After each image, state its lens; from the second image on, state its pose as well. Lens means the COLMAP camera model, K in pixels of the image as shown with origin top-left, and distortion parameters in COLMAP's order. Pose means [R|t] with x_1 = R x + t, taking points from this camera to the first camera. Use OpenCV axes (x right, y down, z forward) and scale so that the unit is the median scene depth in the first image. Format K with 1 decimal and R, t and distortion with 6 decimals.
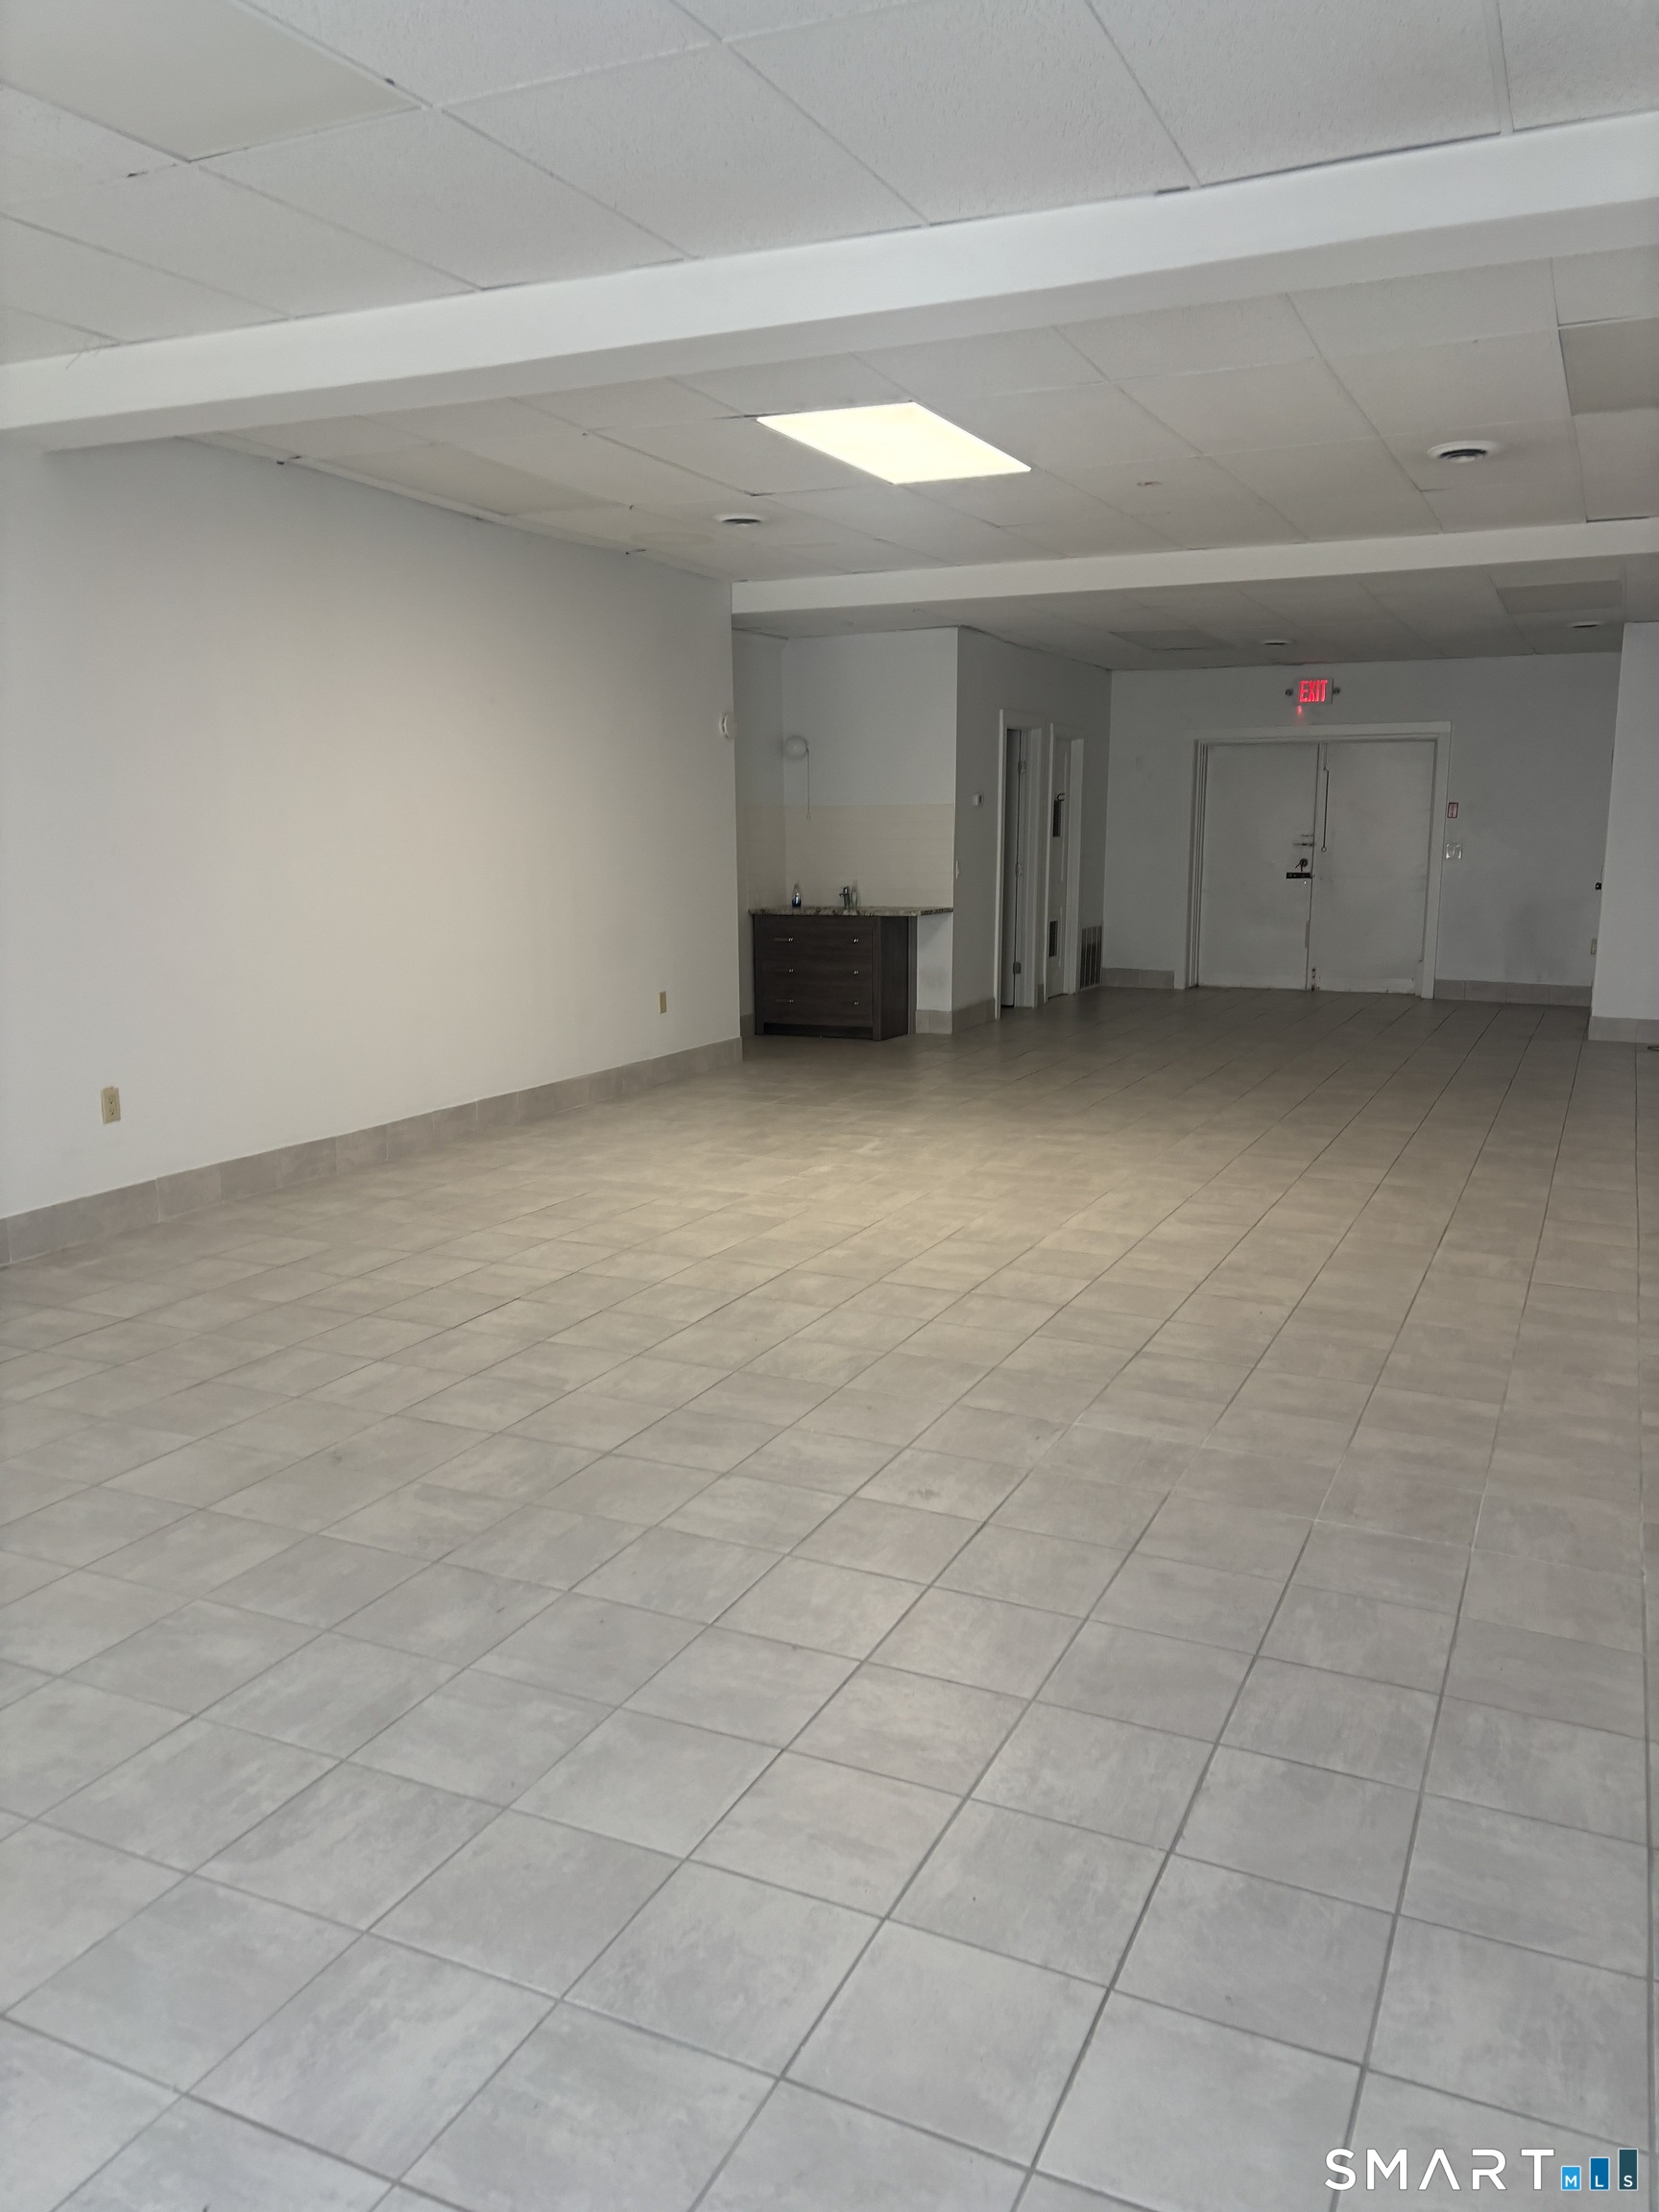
lens RADIAL K [[1673.4, 0, 841.2], [0, 1673.4, 1114.7], [0, 0, 1]] dist [0.052175, -0.038147]
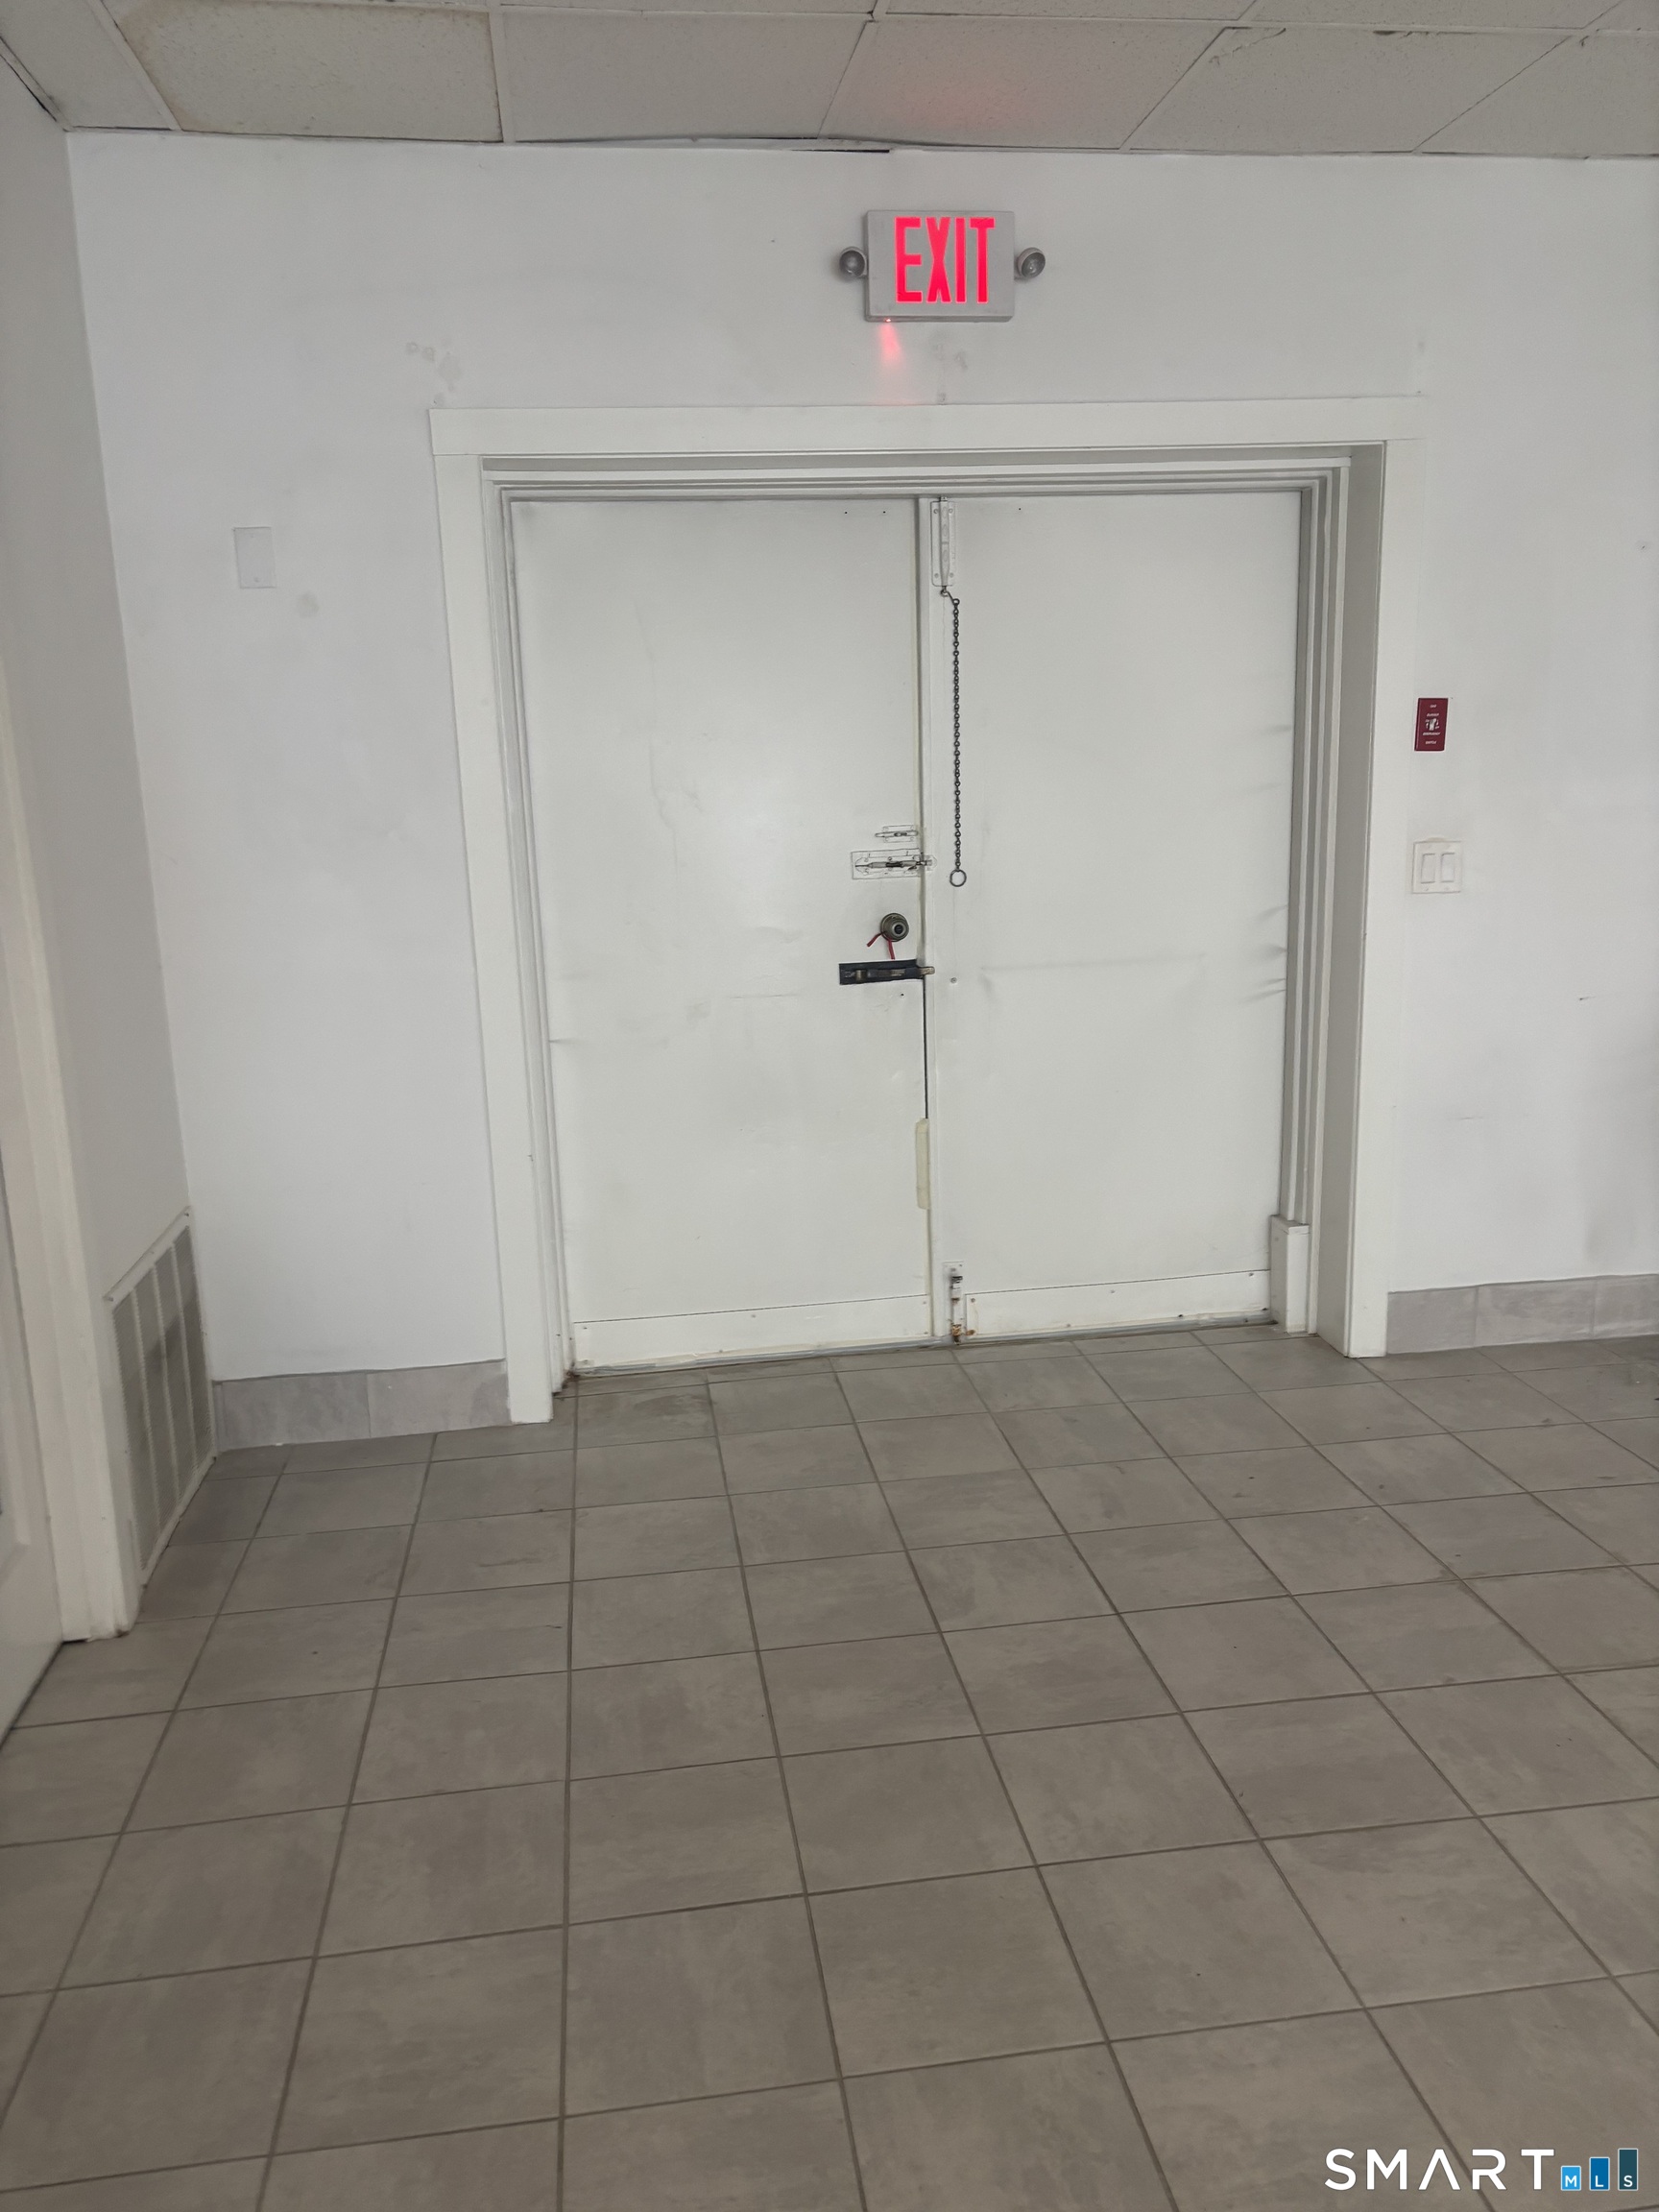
lens RADIAL K [[1673.4, 0, 830.5], [0, 1673.4, 1121.0], [0, 0, 1]] dist [0.052175, -0.038147]
pose [[0.834035, -0.141403, 0.533284, 0.274567], [0.128654, 0.989797, 0.061240, -0.345502], [-0.536502, 0.017533, 0.843717, 1.942569]]
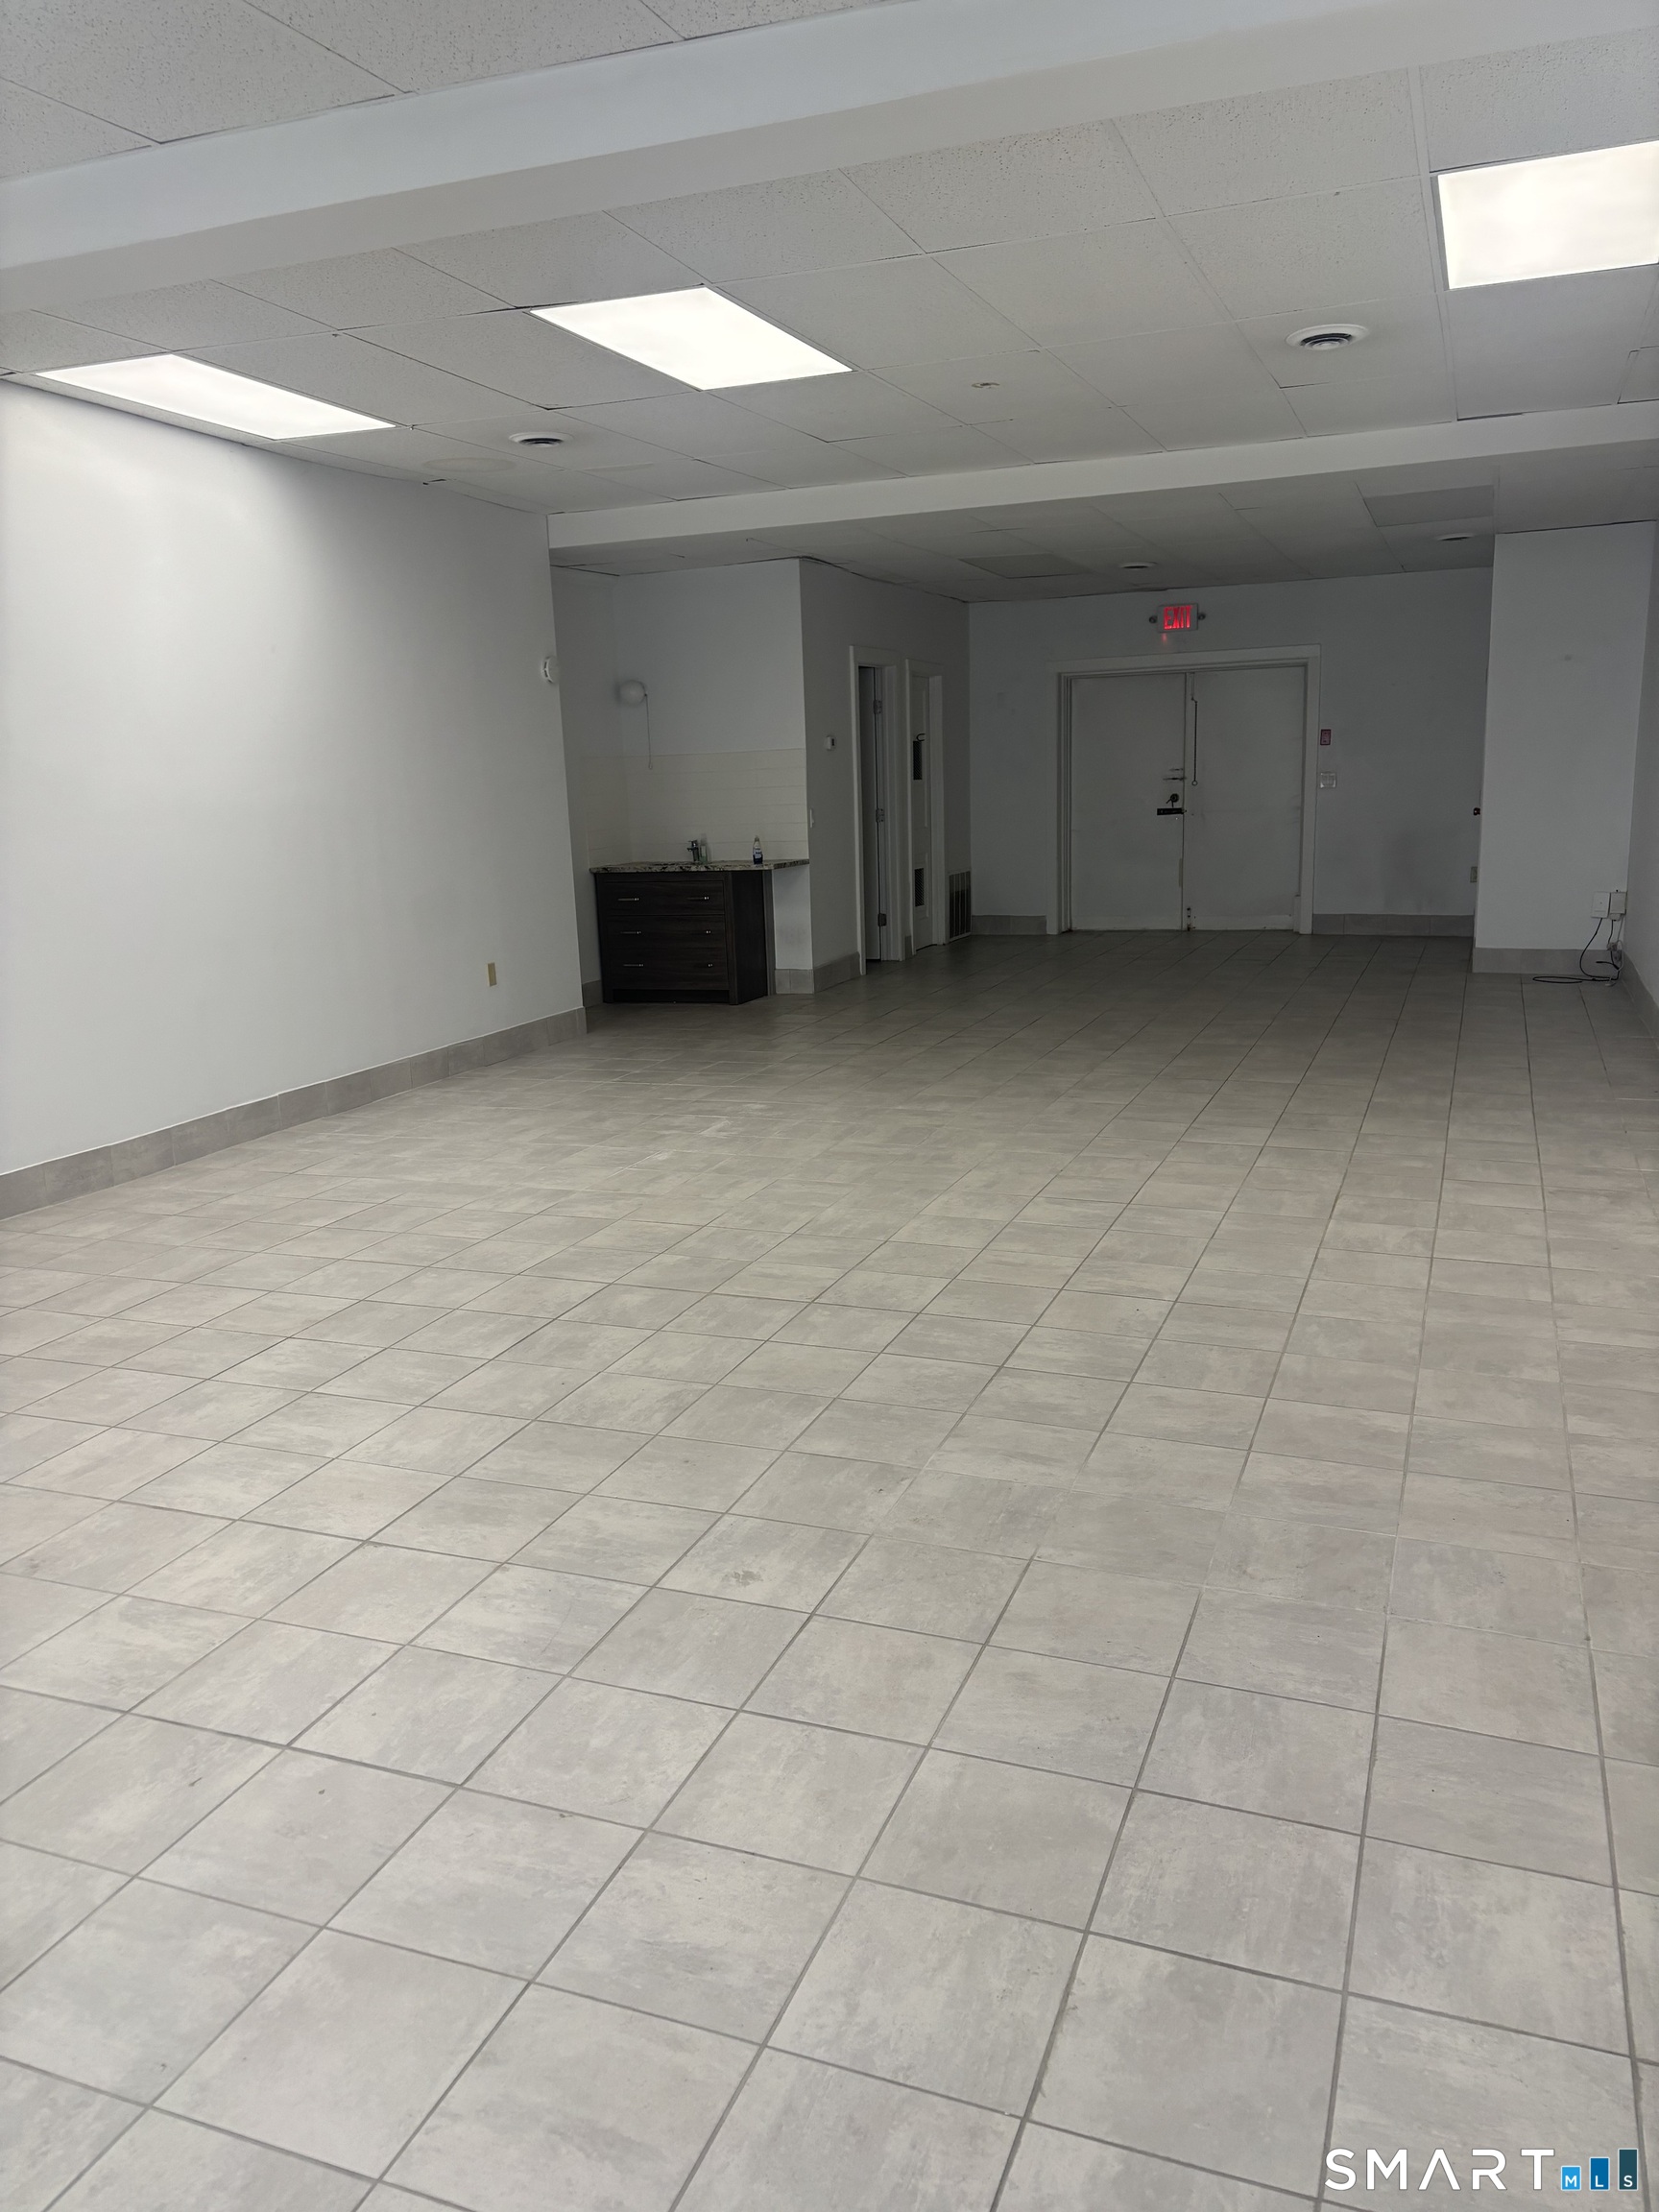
lens RADIAL K [[1673.4, 0, 811.3], [0, 1673.4, 1102.3], [0, 0, 1]] dist [0.052175, -0.038147]
pose [[0.997969, -0.043824, 0.046239, 0.040470], [0.042745, 0.998796, 0.024066, -0.020705], [-0.047238, -0.022041, 0.998640, 0.121938]]
